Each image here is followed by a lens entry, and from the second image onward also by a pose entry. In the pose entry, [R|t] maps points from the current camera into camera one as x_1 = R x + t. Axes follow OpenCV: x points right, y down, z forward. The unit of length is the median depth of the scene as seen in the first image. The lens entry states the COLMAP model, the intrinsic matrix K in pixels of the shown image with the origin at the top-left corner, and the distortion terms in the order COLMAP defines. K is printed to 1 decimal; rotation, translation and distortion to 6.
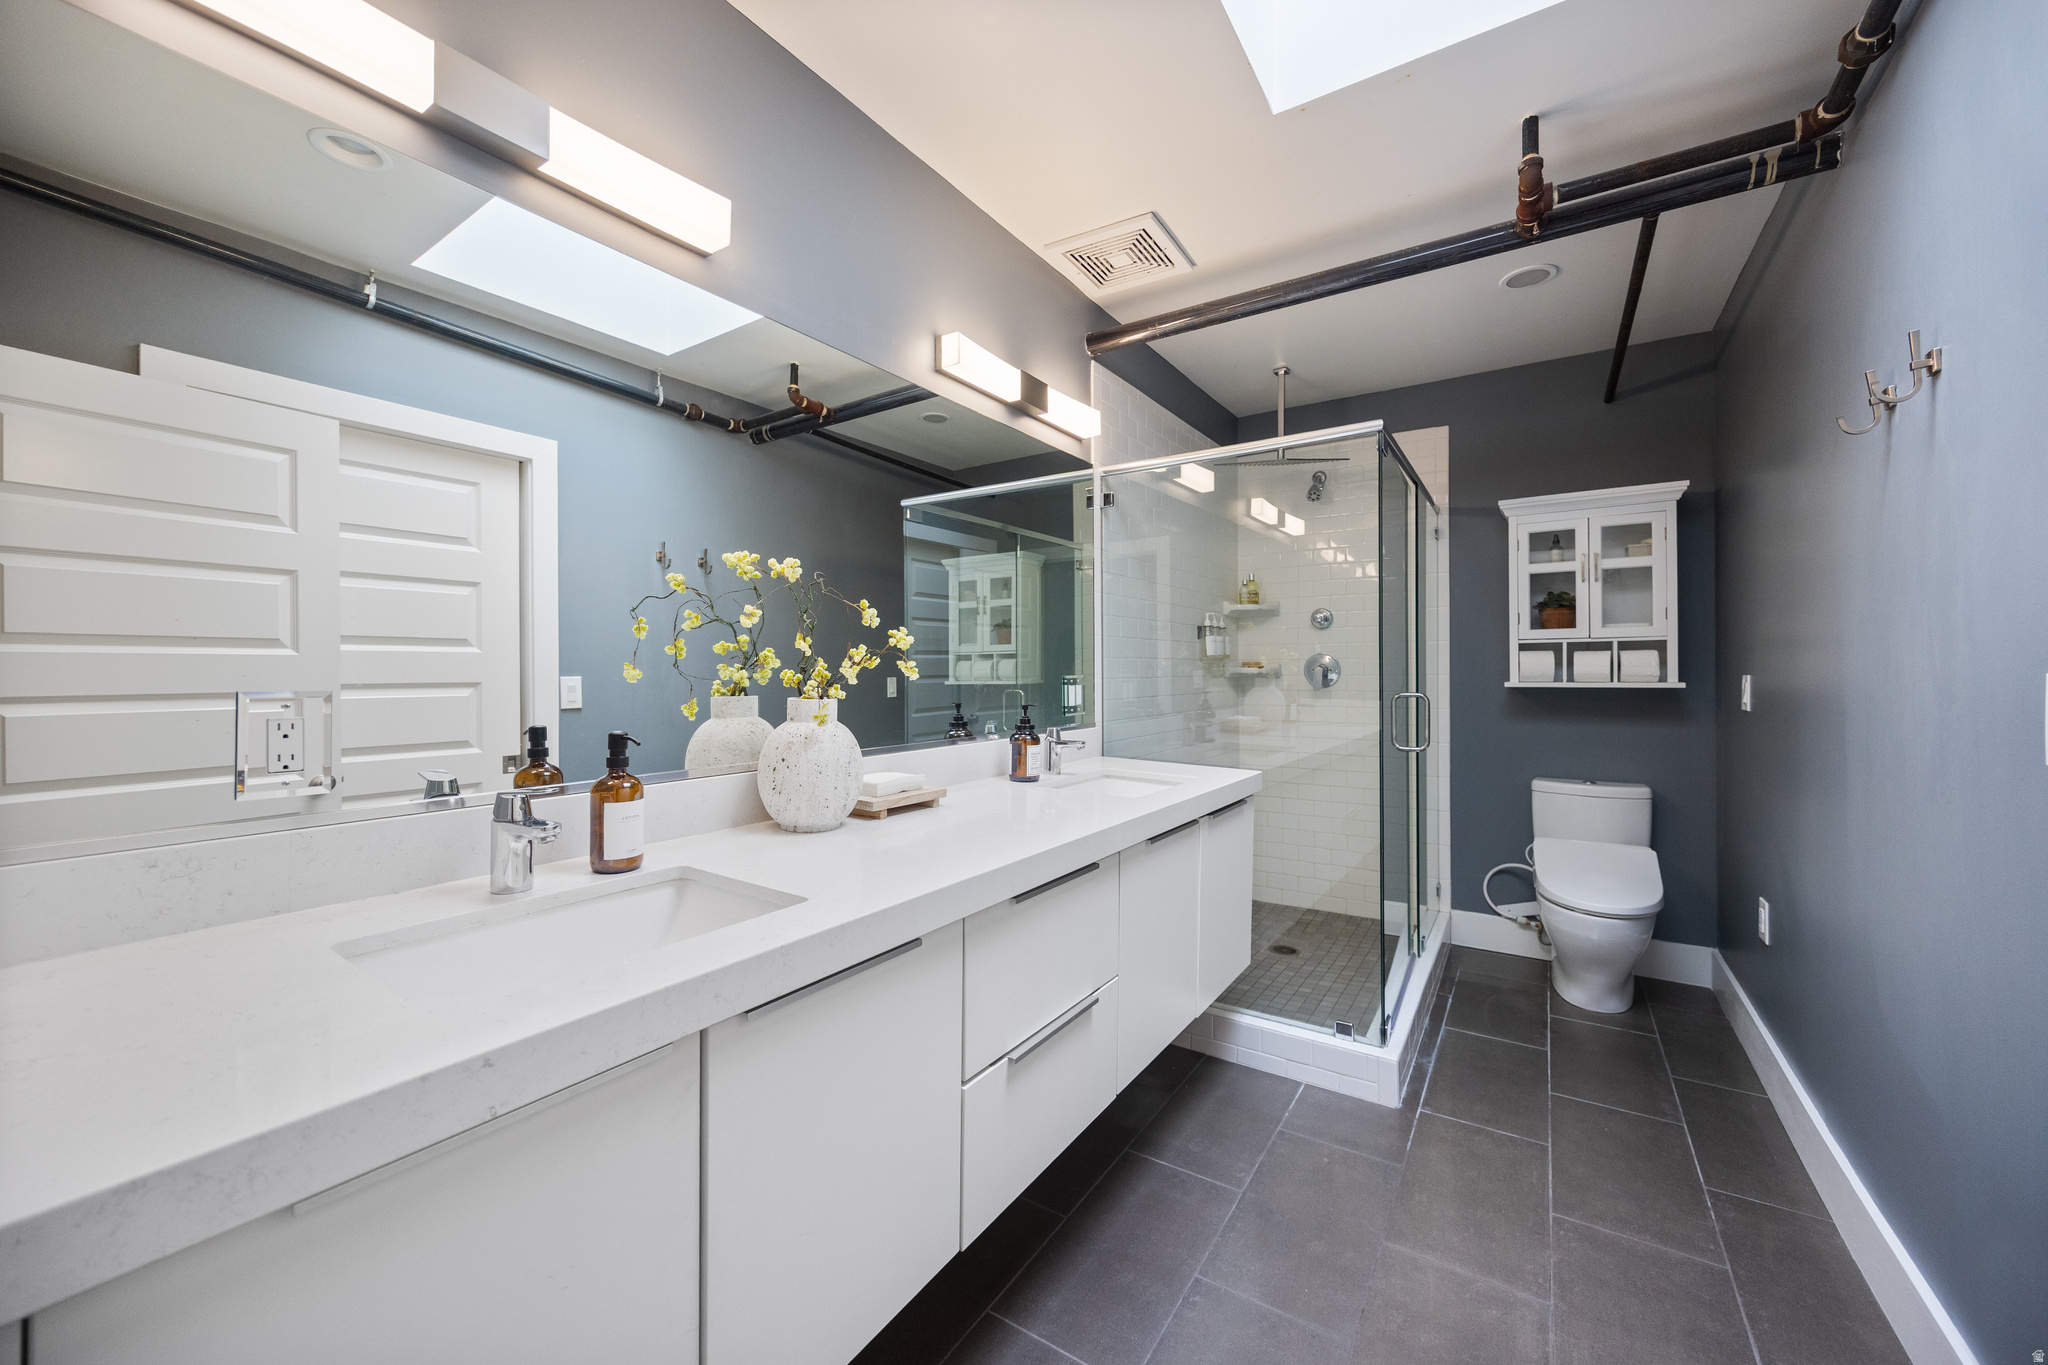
lens RADIAL K [[780.9, 0, 1014.0], [0, 780.9, 671.4], [0, 0, 1]] dist [0.002206, 0.000053]
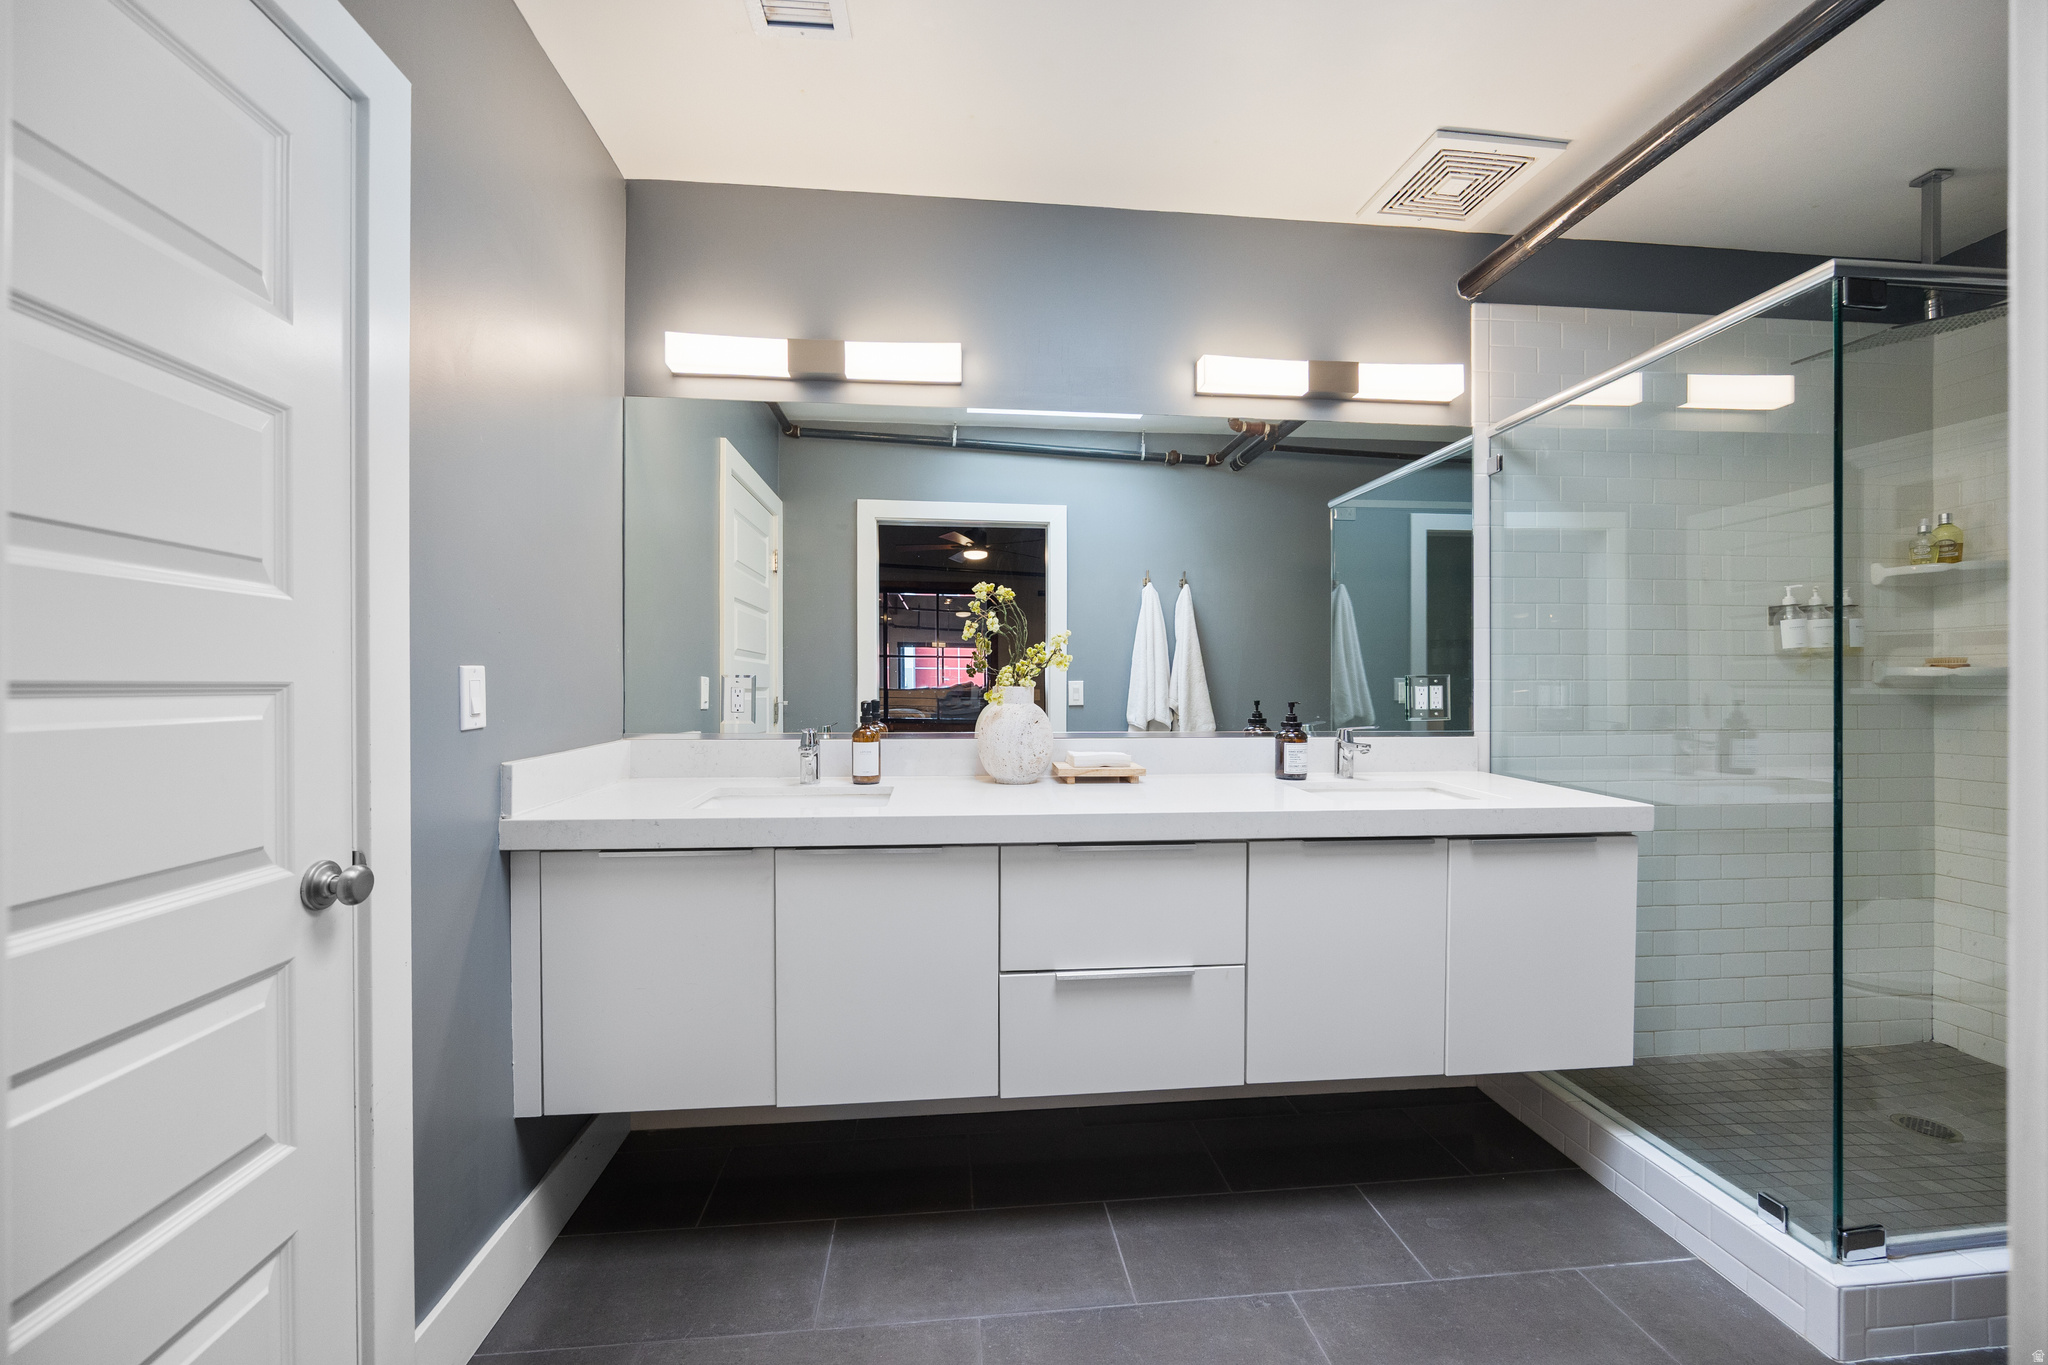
lens RADIAL K [[780.9, 0, 1011.6], [0, 780.9, 687.3], [0, 0, 1]] dist [0.002206, 0.000053]
pose [[0.644520, 0.002923, -0.764582, 0.456635], [-0.004507, 0.999990, 0.000023, 0.021449], [0.764574, 0.003431, 0.644527, 0.075975]]
